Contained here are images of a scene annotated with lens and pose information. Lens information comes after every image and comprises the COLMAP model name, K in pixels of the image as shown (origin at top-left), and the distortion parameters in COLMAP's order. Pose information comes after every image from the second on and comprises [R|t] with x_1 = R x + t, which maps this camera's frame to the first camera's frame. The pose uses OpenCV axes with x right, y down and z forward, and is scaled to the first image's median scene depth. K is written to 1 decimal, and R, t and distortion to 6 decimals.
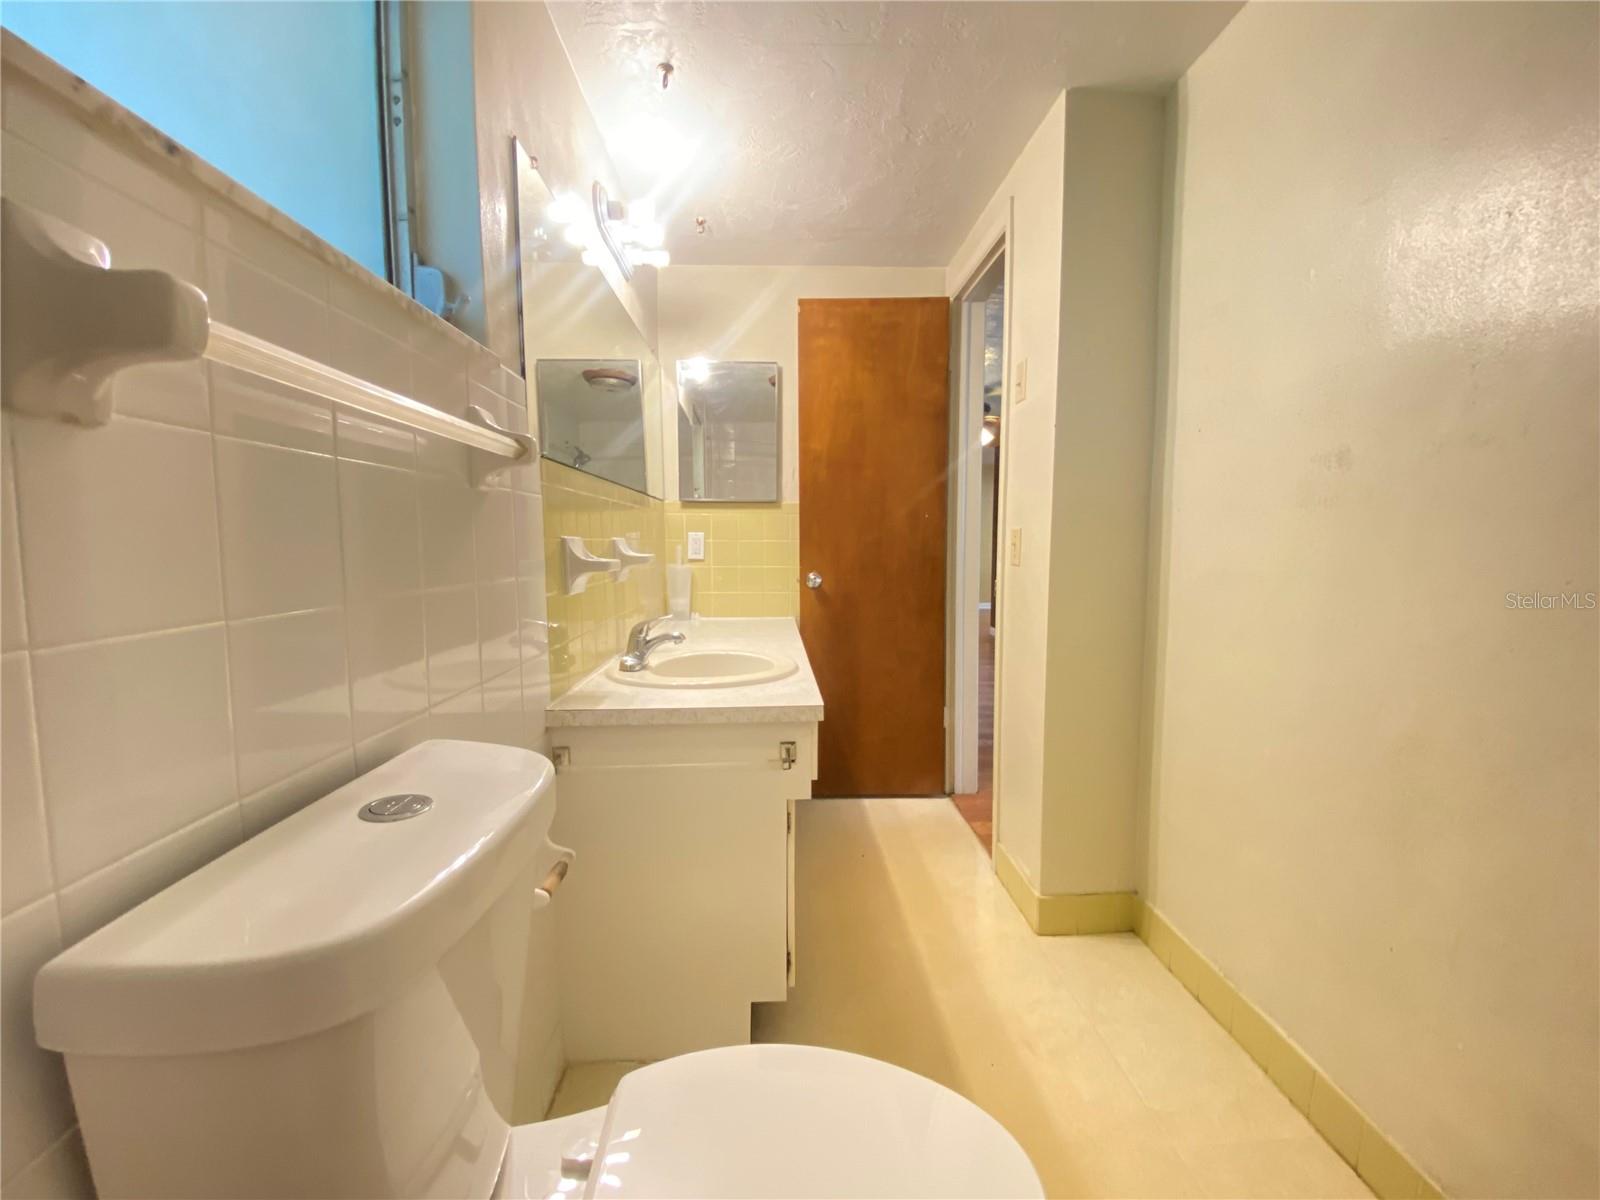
lens RADIAL K [[657.2, 0, 799.6], [0, 657.2, 598.3], [0, 0, 1]] dist [0.035221, -0.029968]
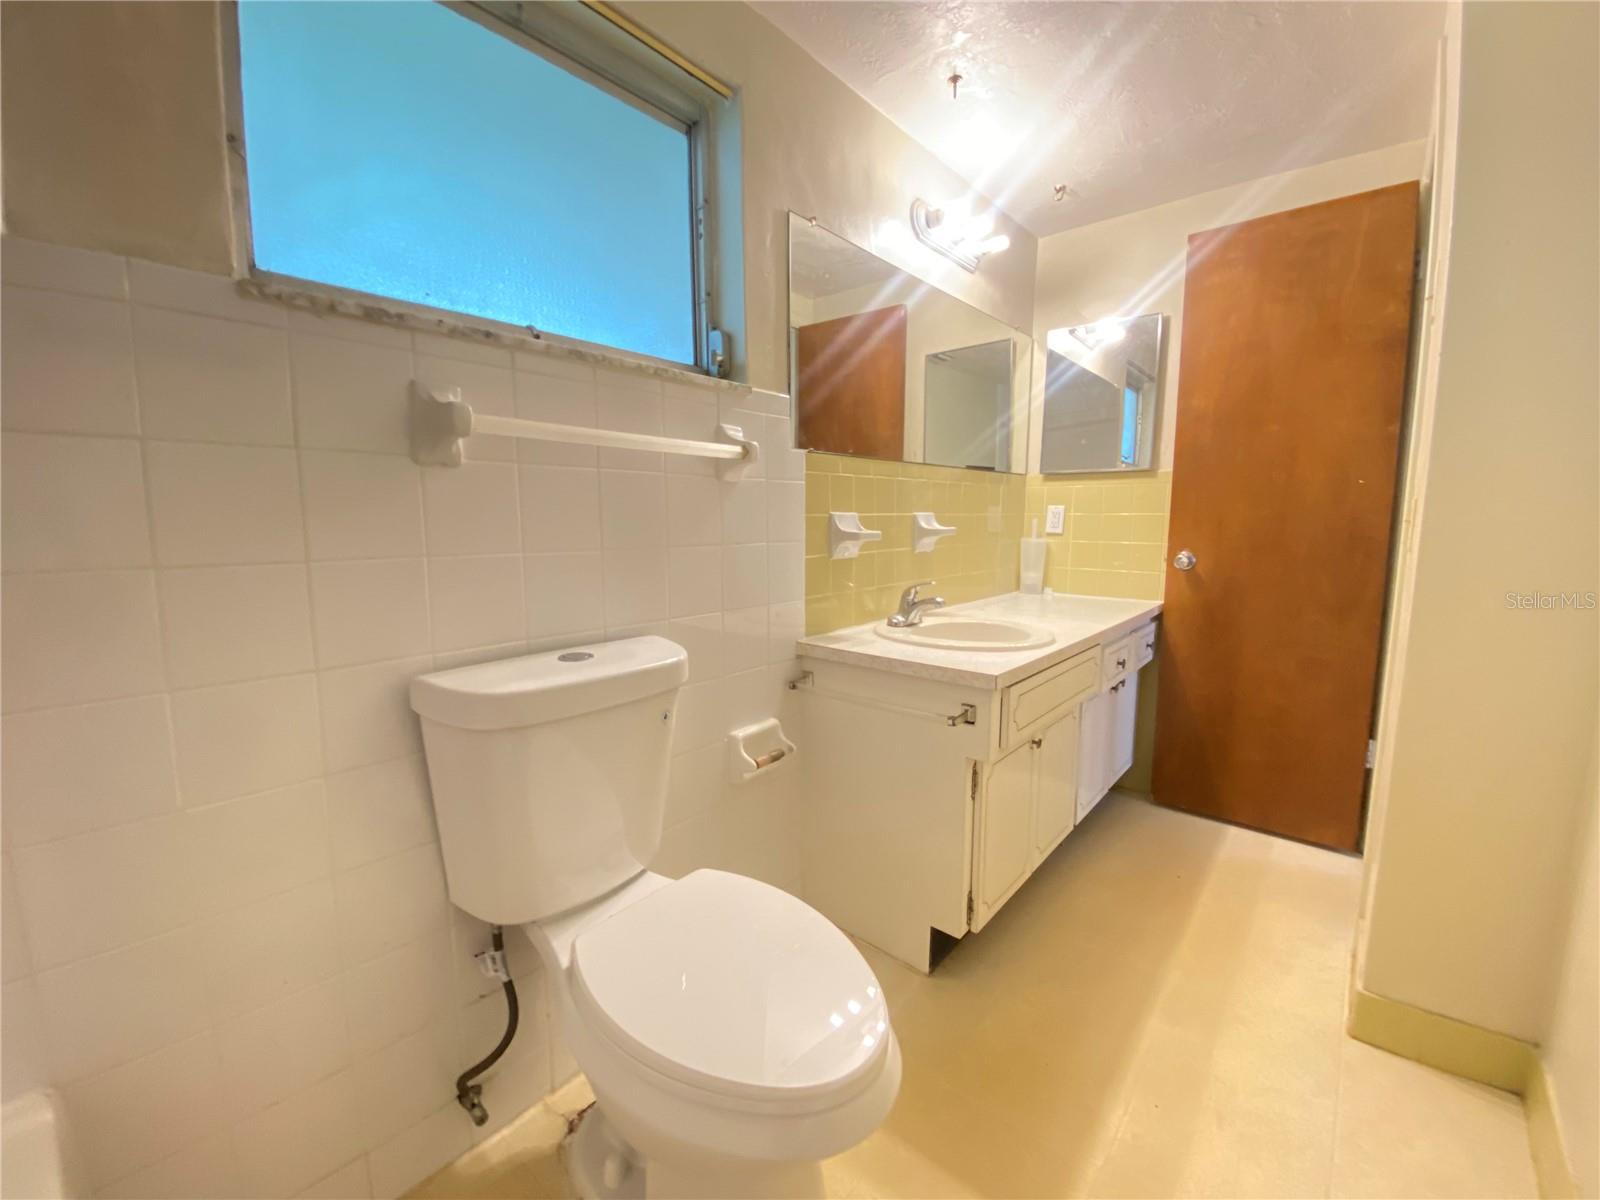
lens RADIAL K [[657.7, 0, 794.4], [0, 657.7, 597.1], [0, 0, 1]] dist [0.016204, -0.017561]
pose [[0.732970, 0.088851, -0.674434, 0.337249], [-0.062283, 0.996034, 0.063530, -0.003813], [0.677404, -0.004560, 0.735597, 0.015499]]
